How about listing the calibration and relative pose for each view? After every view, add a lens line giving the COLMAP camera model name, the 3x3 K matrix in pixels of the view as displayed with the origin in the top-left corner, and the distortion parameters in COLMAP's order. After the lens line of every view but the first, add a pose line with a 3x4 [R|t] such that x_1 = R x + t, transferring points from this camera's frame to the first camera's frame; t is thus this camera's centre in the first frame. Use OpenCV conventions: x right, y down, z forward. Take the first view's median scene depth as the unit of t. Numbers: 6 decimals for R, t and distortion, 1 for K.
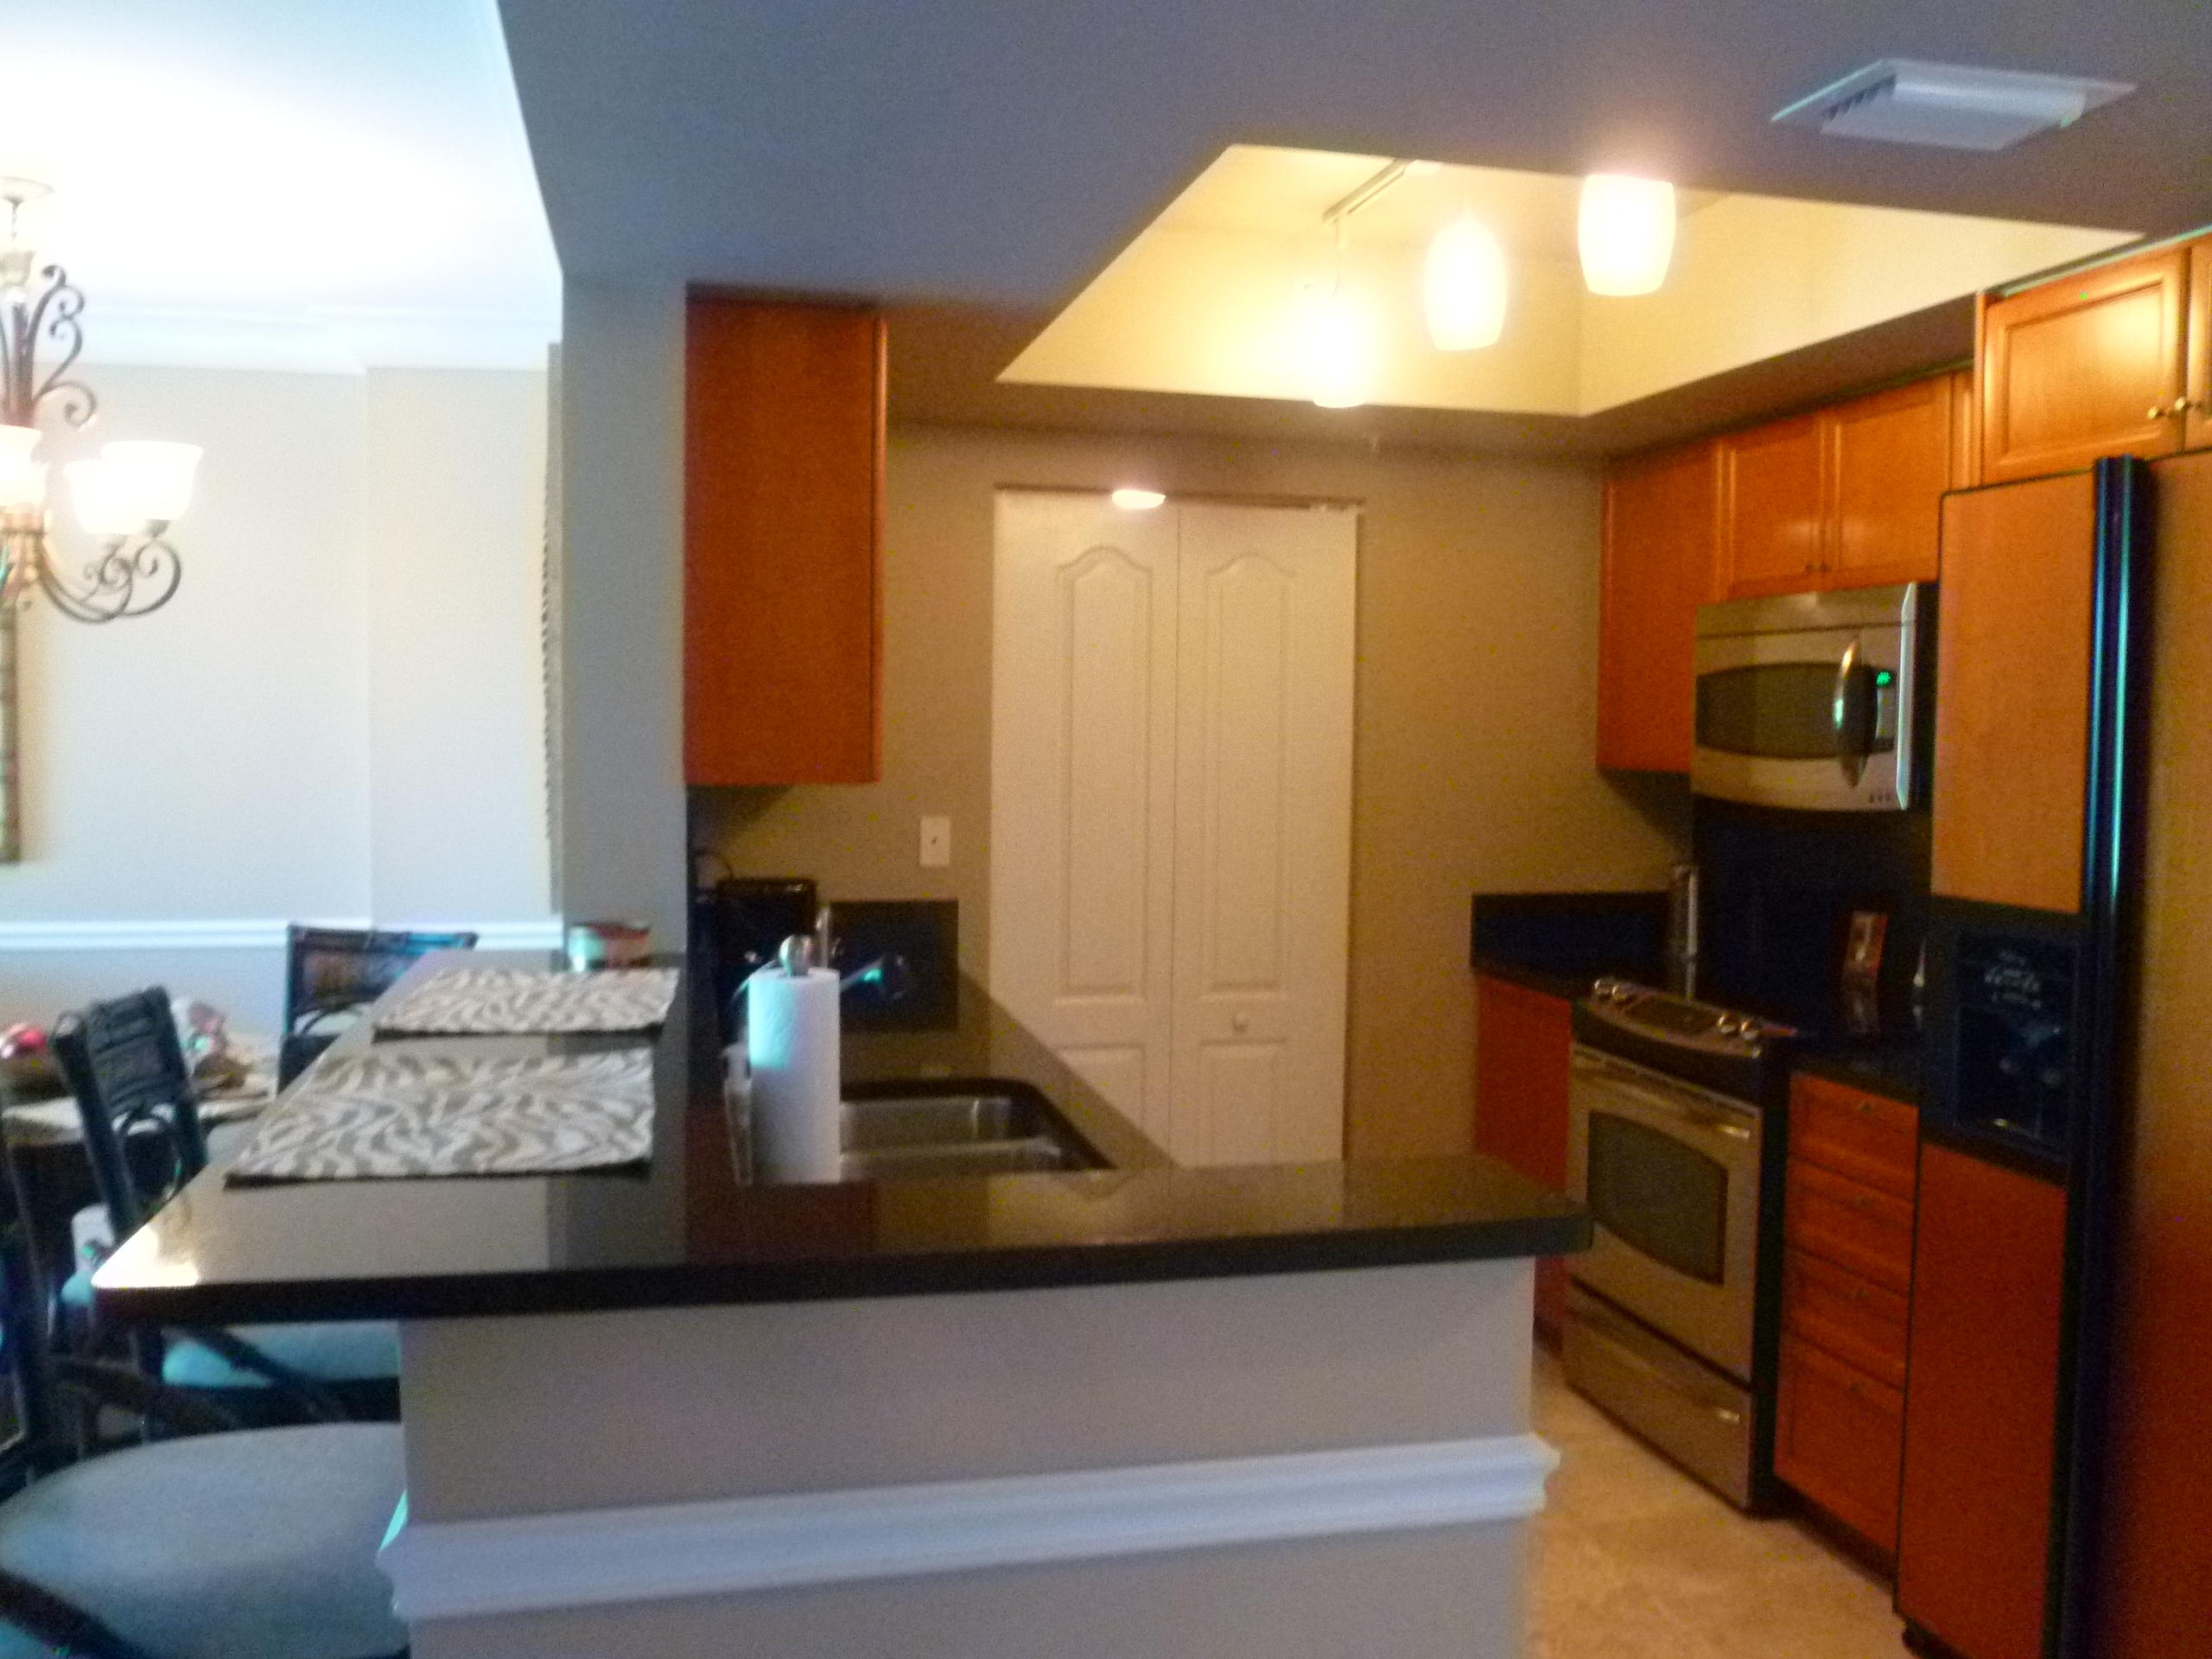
lens RADIAL K [[1850.1, 0, 1118.4], [0, 1850.1, 817.3], [0, 0, 1]] dist [-0.095011, 0.049448]
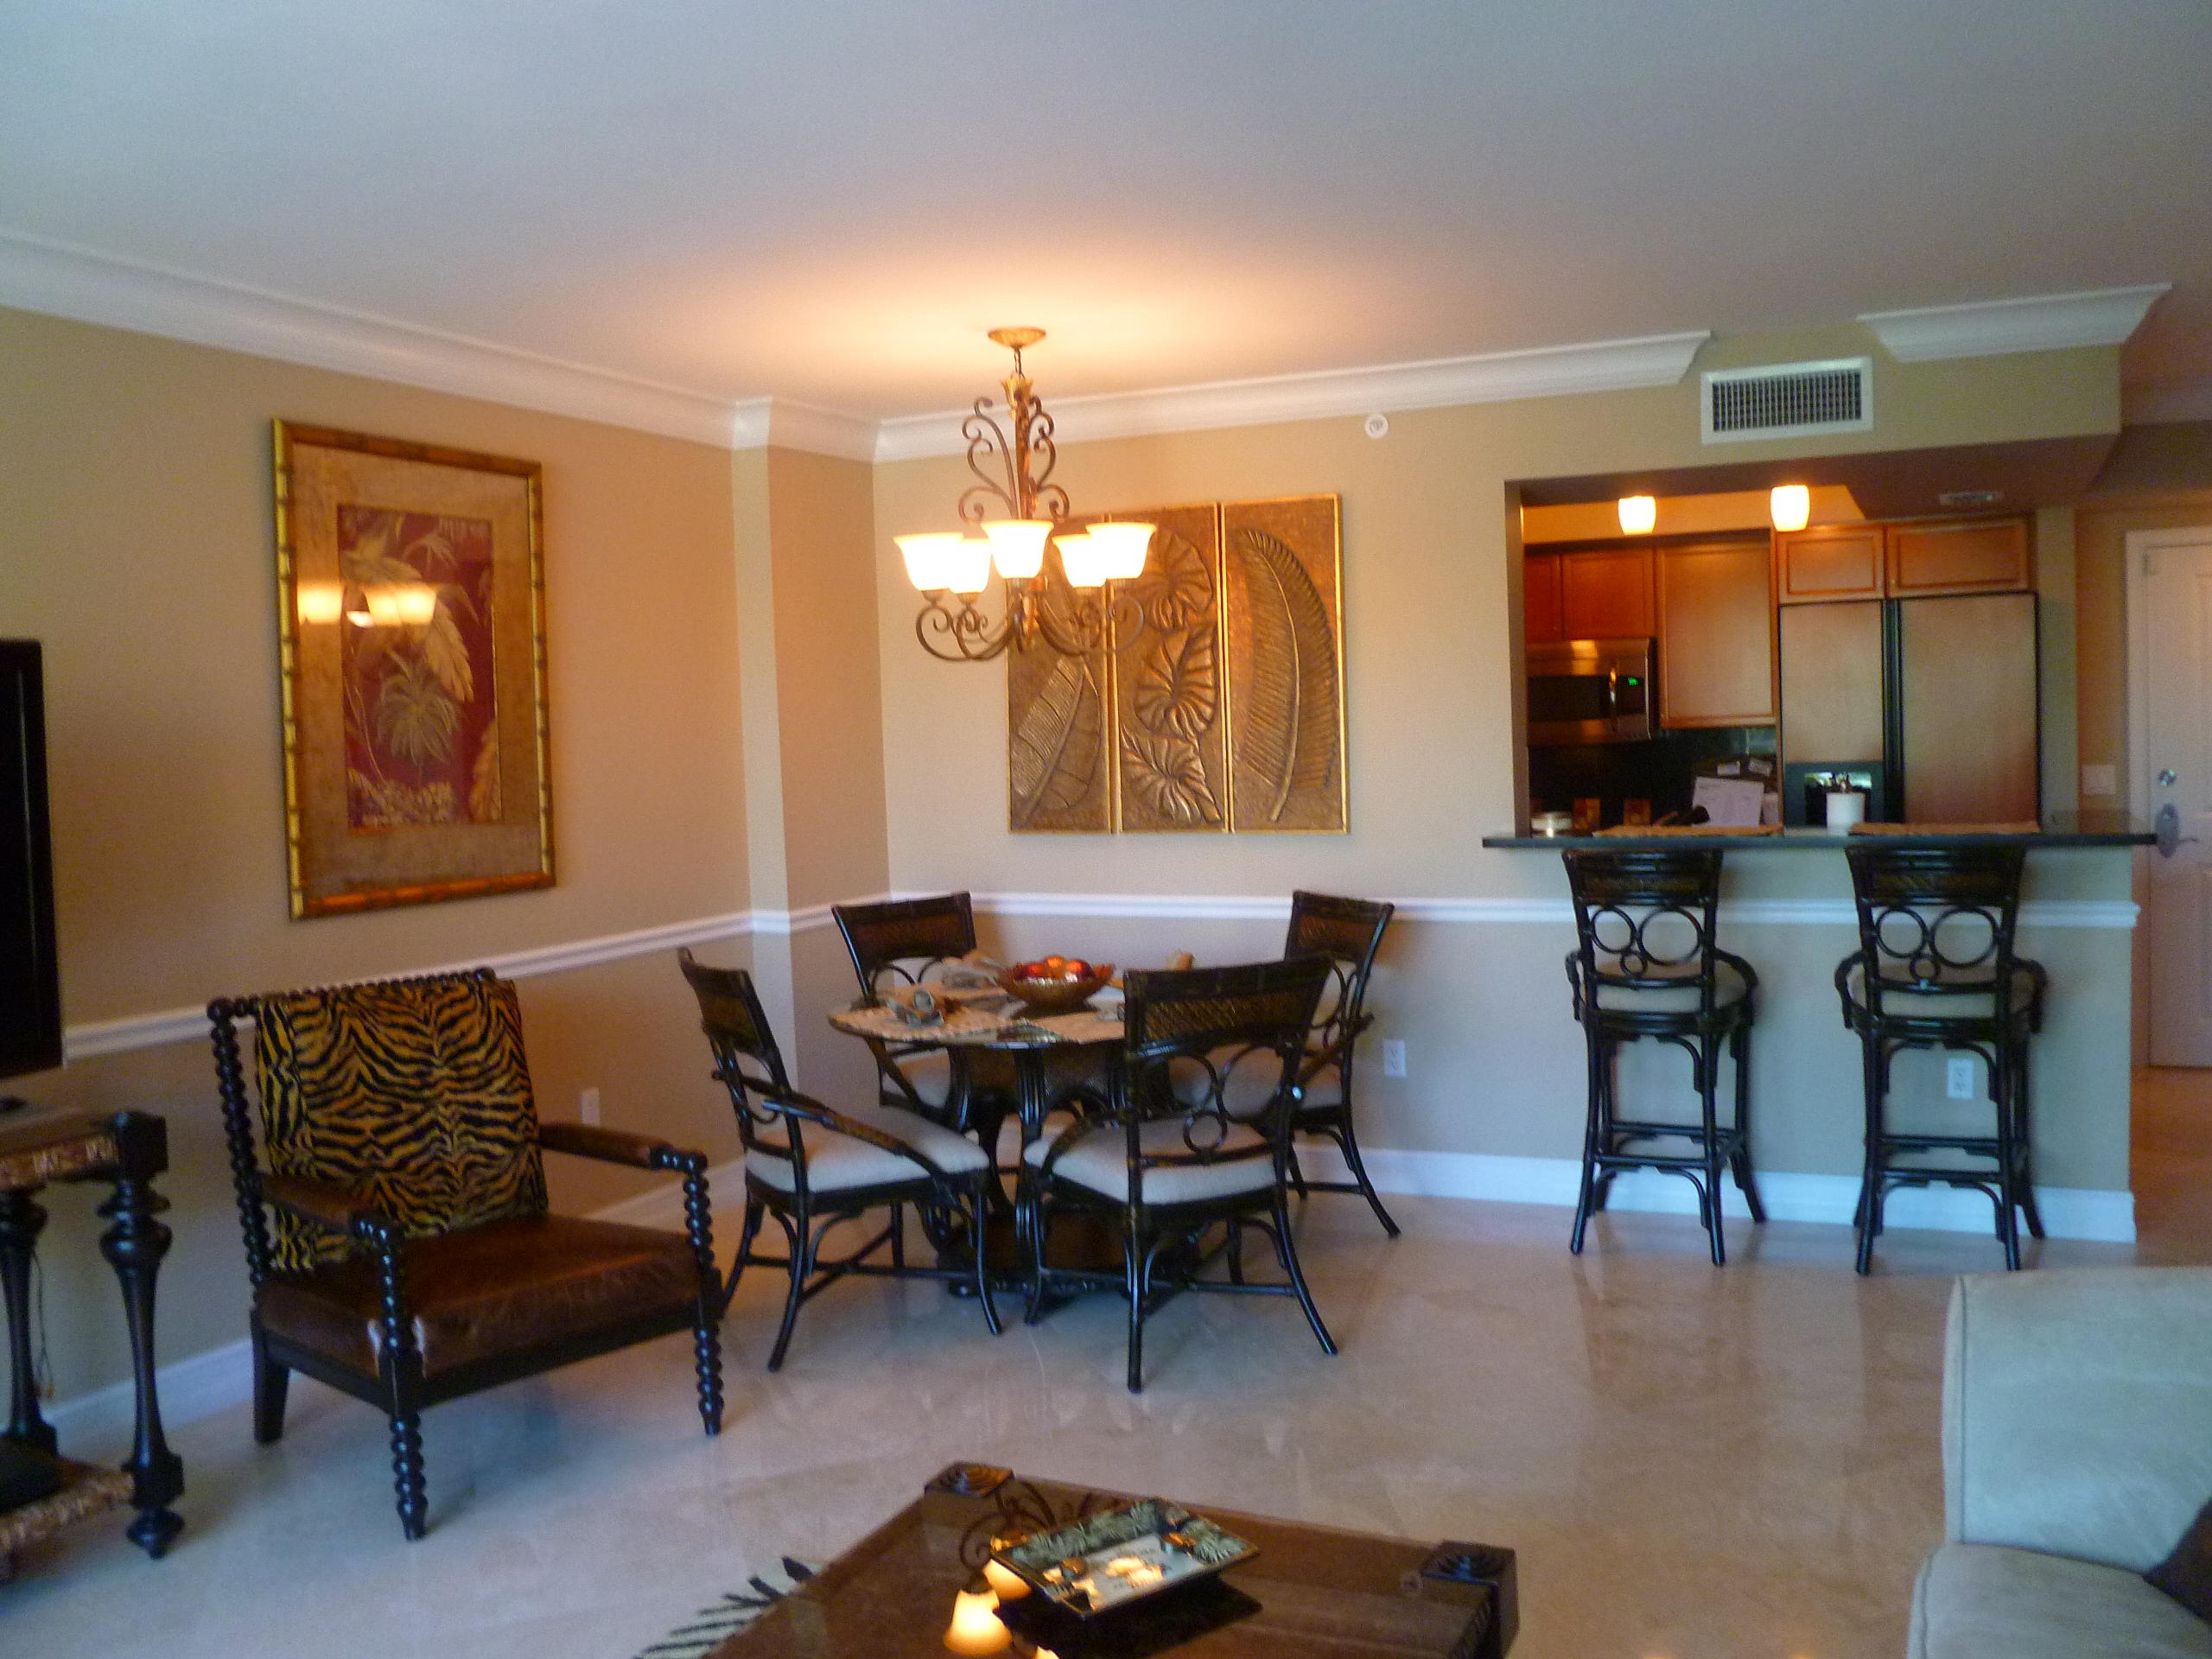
lens RADIAL K [[1850.1, 0, 1118.4], [0, 1850.1, 817.3], [0, 0, 1]] dist [-0.095011, 0.049448]
pose [[0.632584, -0.073595, 0.770987, -1.483059], [0.079925, 0.996363, 0.029532, -0.024308], [-0.770357, 0.042939, 0.636166, 0.064125]]
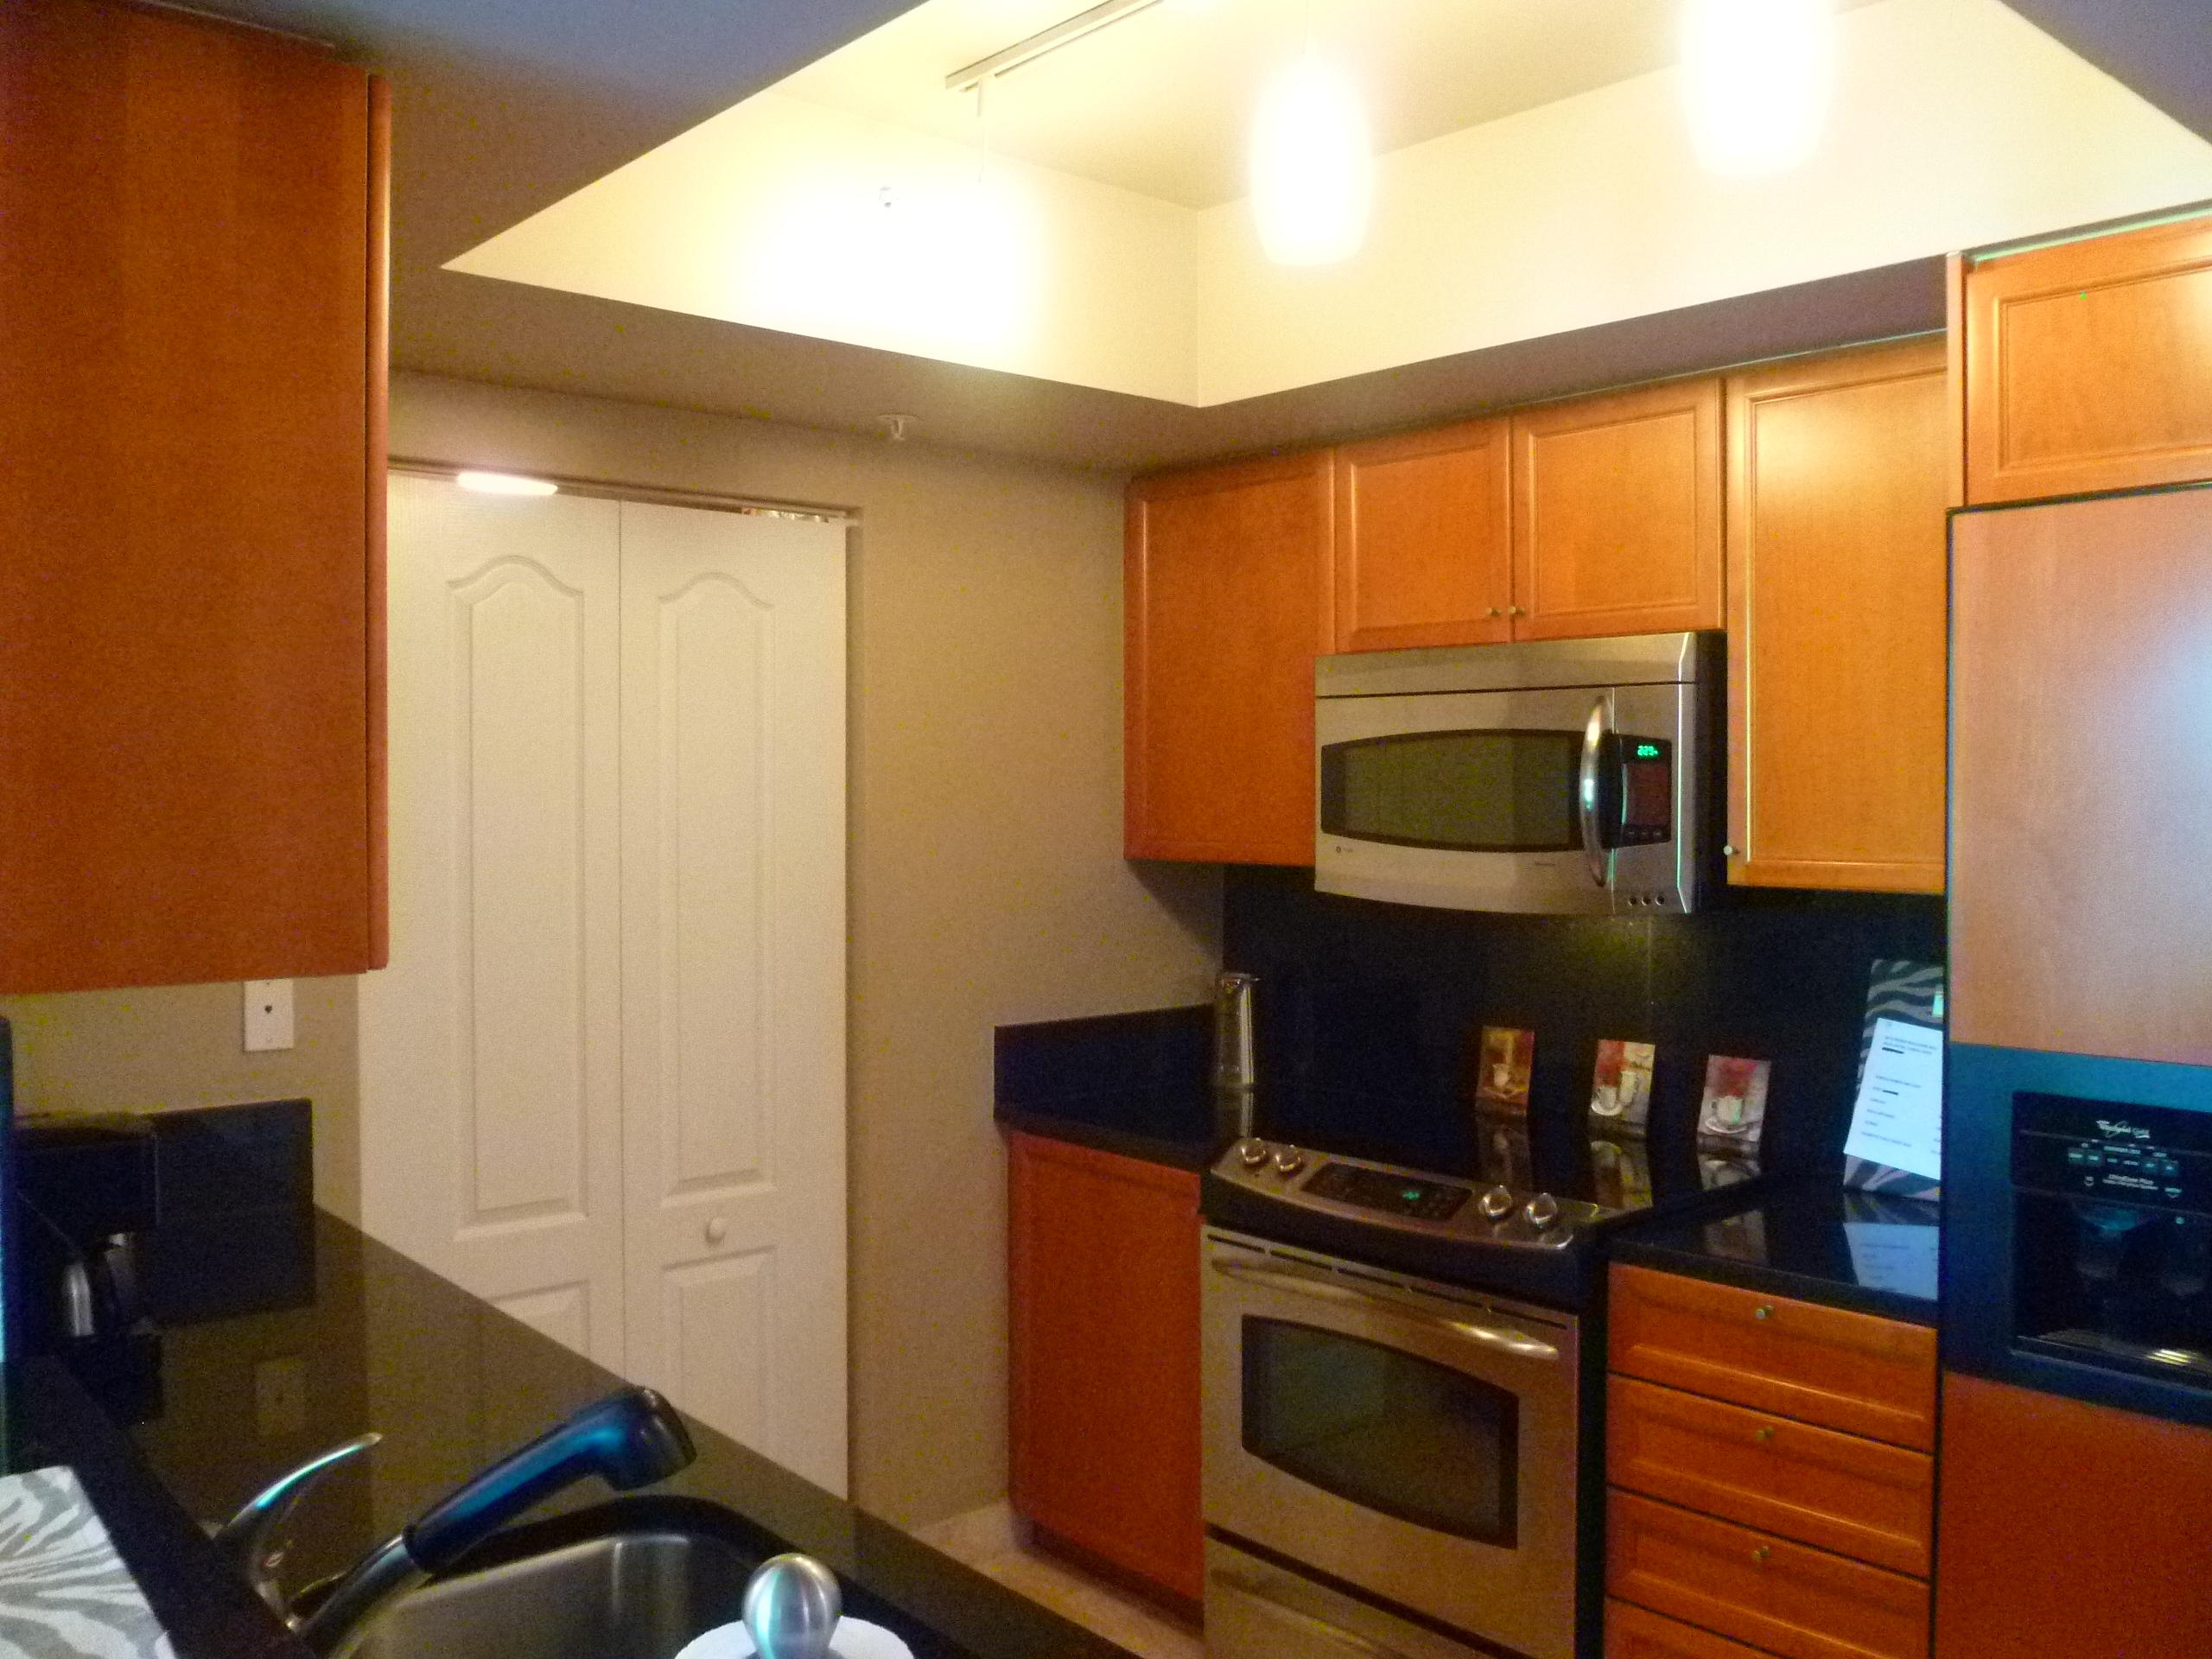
lens RADIAL K [[1855.5, 0, 1106.0], [0, 1855.5, 829.5], [0, 0, 1]] dist [-0.075005, 0.019107]
pose [[0.886817, -0.020746, 0.461656, -0.144912], [0.032783, 0.999299, -0.018069, -0.030195], [-0.460957, 0.031158, 0.886875, 0.340618]]
